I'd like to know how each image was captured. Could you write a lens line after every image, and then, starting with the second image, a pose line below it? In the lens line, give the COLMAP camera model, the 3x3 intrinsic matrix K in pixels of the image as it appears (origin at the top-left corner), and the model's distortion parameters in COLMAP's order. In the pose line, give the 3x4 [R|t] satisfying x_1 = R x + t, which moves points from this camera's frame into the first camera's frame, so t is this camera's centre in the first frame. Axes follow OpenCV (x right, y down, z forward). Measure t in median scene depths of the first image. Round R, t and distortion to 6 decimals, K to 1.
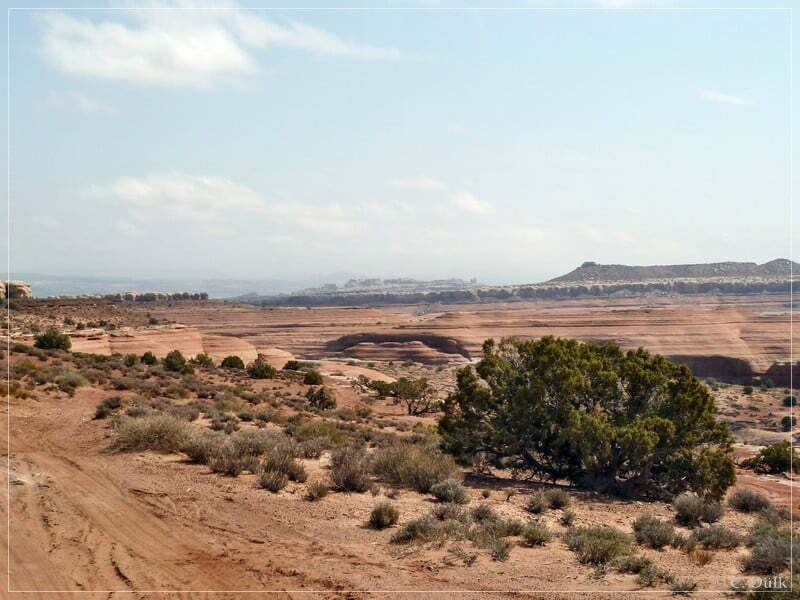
lens RADIAL K [[1500.9, 0, 399.4], [0, 1500.9, 300.5], [0, 0, 1]] dist [0.009523, 0.000000]
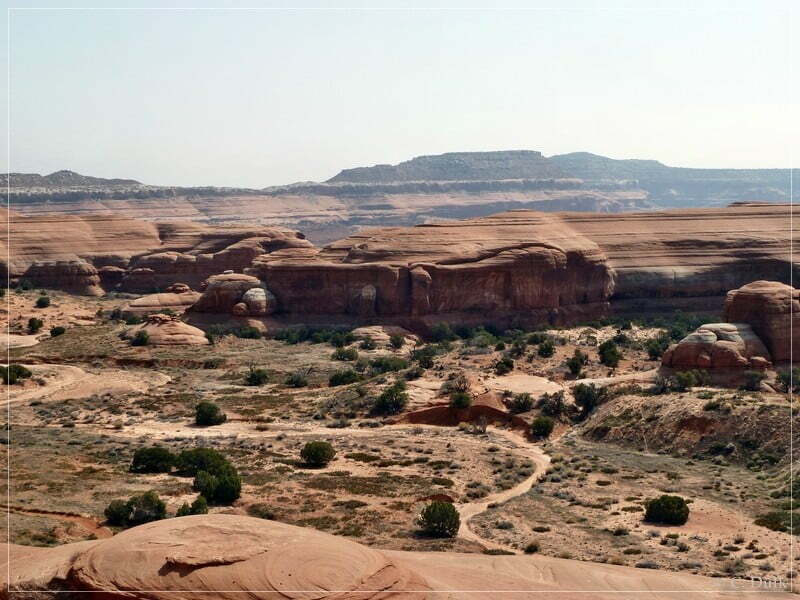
lens RADIAL K [[1387.1, 0, 395.4], [0, 1387.1, 299.7], [0, 0, 1]] dist [0.007931, 0.000000]
pose [[0.890113, -0.034130, 0.454460, 0.050124], [0.006964, 0.998094, 0.061317, 0.011185], [-0.455687, -0.051414, 0.888654, 0.104636]]
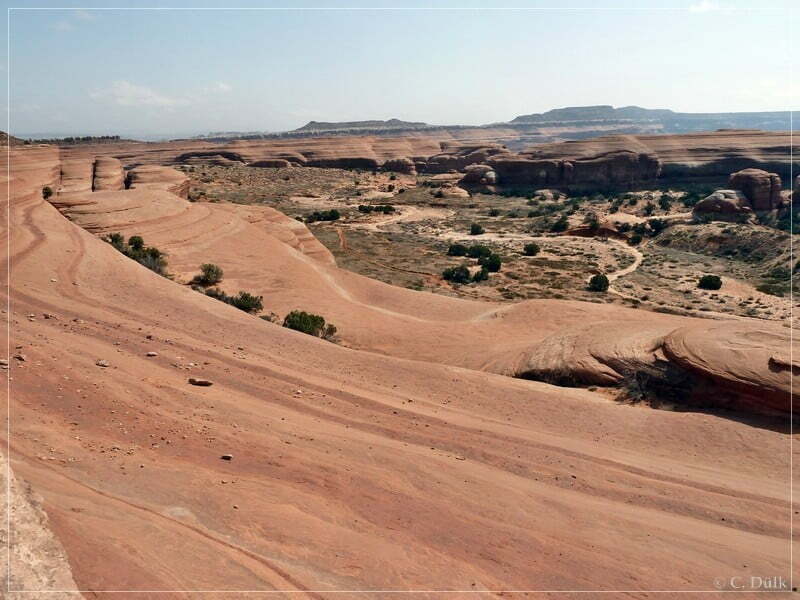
lens RADIAL K [[601.4, 0, 398.6], [0, 601.4, 289.3], [0, 0, 1]] dist [-0.029082, 0.008667]
pose [[0.968320, -0.078361, 0.237098, 0.041231], [0.019341, 0.970170, 0.241652, 0.011407], [-0.248961, -0.229410, 0.940951, 0.121233]]
